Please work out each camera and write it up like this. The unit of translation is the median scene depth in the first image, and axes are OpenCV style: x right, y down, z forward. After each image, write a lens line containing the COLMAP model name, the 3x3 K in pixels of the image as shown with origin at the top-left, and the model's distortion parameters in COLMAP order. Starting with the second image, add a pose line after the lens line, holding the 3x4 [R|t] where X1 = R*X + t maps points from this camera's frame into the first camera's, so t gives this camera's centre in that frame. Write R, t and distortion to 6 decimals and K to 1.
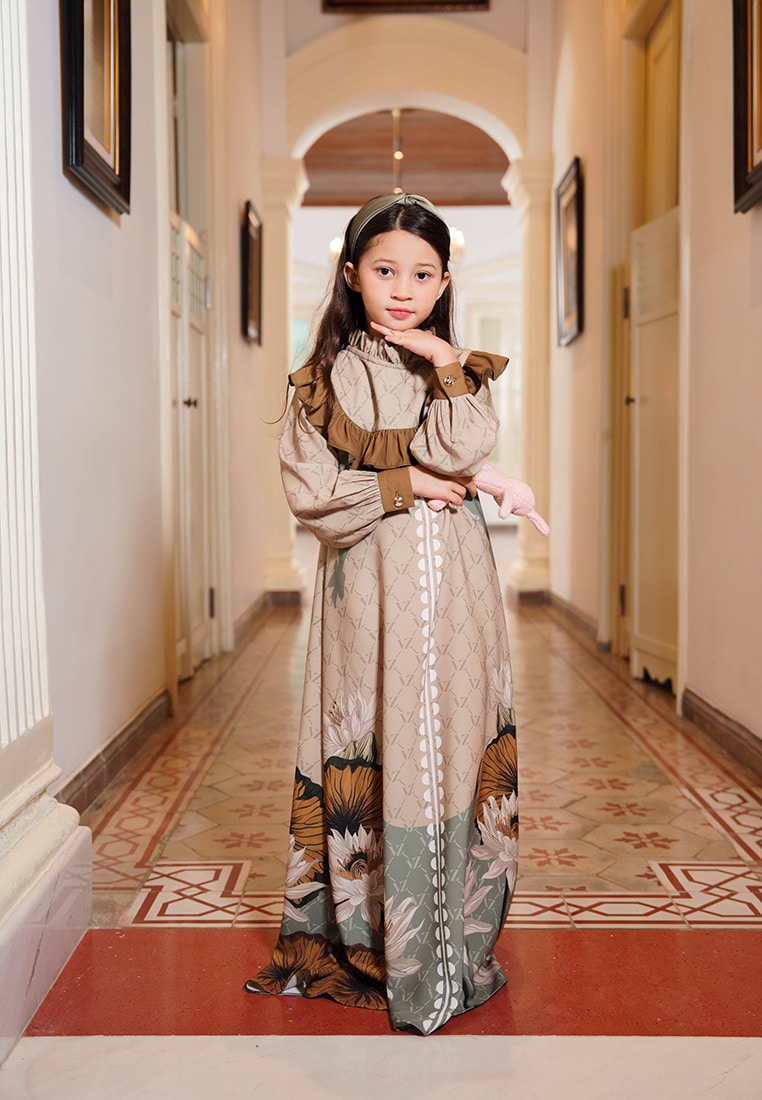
lens RADIAL K [[1198.5, 0, 378.4], [0, 1198.5, 553.9], [0, 0, 1]] dist [0.028205, 0.000000]
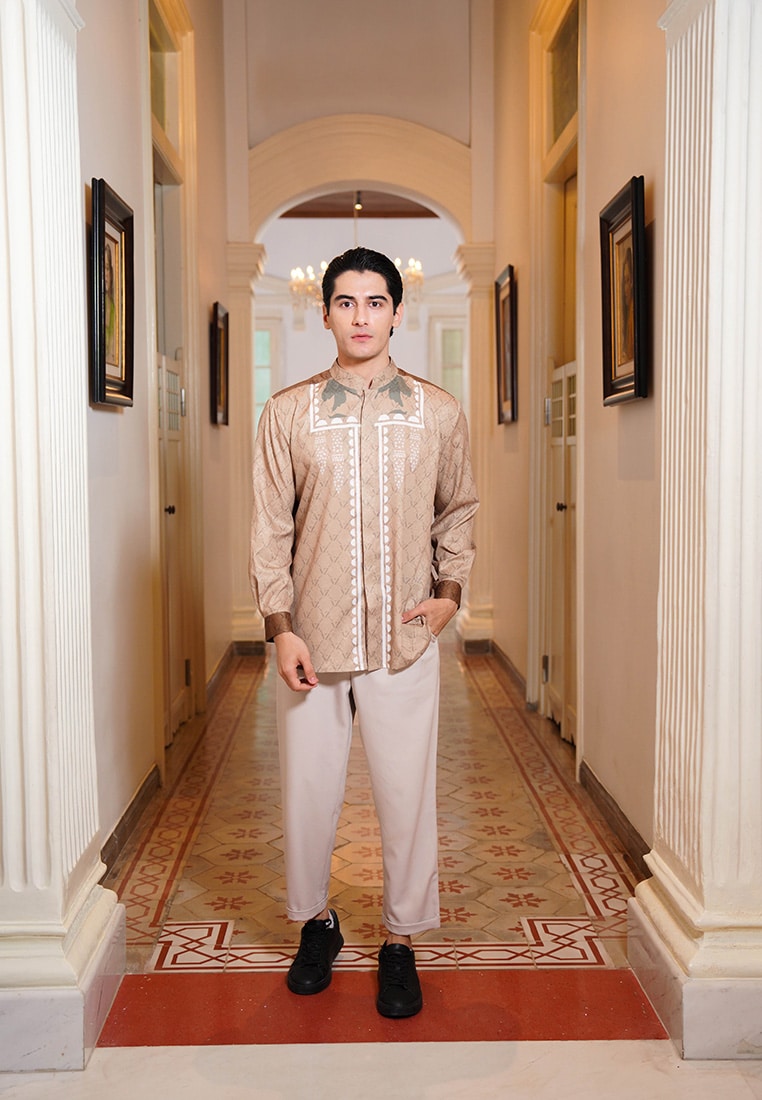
lens RADIAL K [[1294.3, 0, 380.5], [0, 1294.3, 552.3], [0, 0, 1]] dist [0.044575, 0.000000]
pose [[0.999612, -0.003440, 0.027628, 0.017495], [0.003072, 0.999906, 0.013345, -0.144677], [-0.027671, -0.013255, 0.999529, -0.380425]]
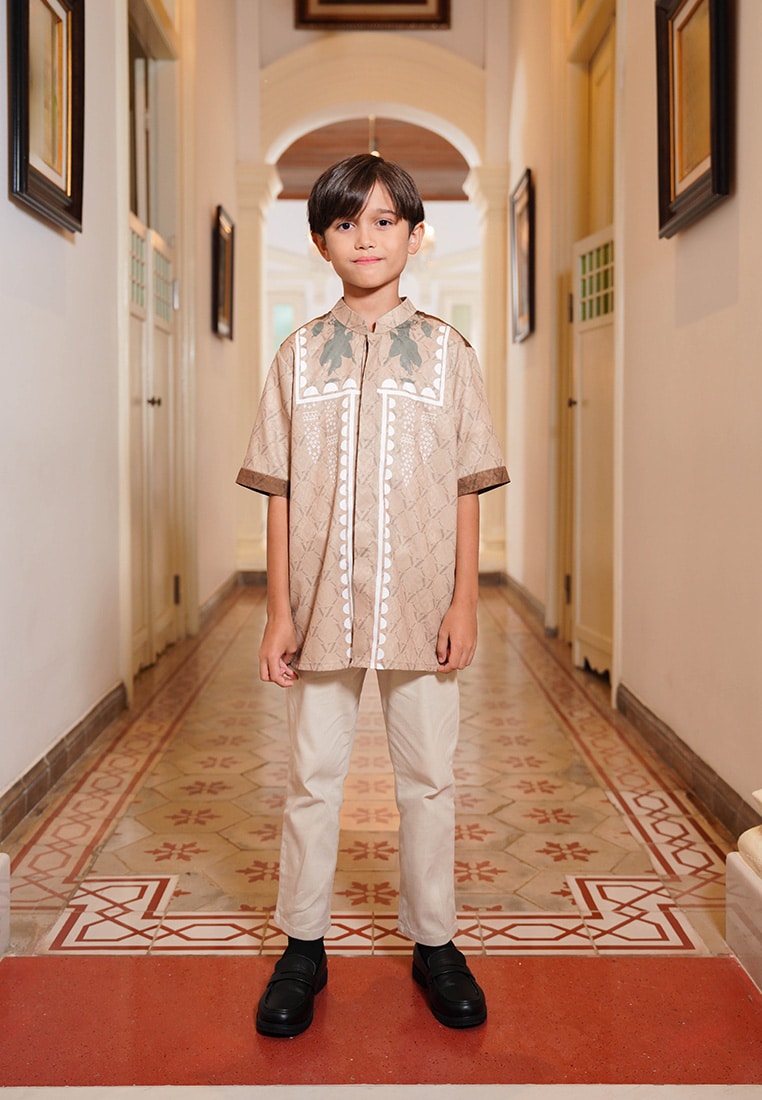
lens RADIAL K [[1118.4, 0, 385.3], [0, 1118.4, 497.7], [0, 0, 1]] dist [-0.004921, 0.000000]
pose [[0.999810, 0.005328, 0.018757, 0.039050], [-0.005021, 0.999853, -0.016405, -0.039521], [-0.018842, 0.016308, 0.999689, 0.033074]]
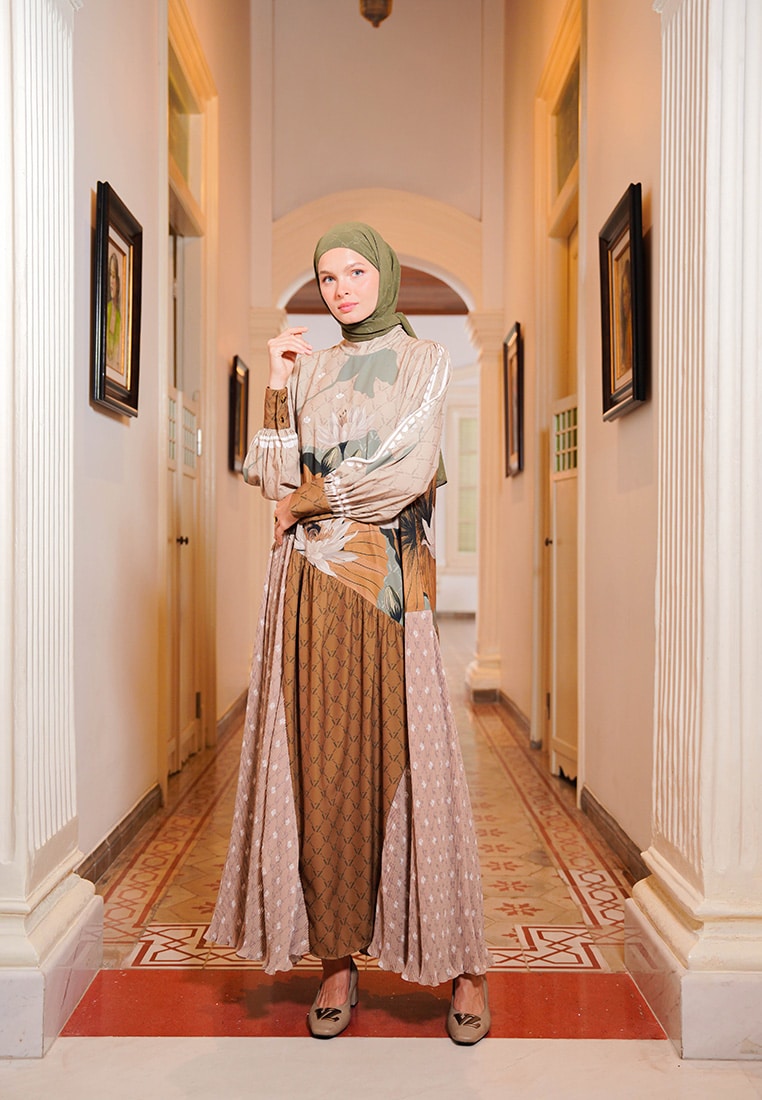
lens RADIAL K [[1198.5, 0, 382.7], [0, 1198.5, 565.1], [0, 0, 1]] dist [0.028205, 0.000000]
pose [[0.999927, 0.008812, 0.008304, 0.047591], [-0.008368, 0.998607, -0.052090, -0.058314], [-0.008752, 0.052017, 0.998608, -0.281707]]
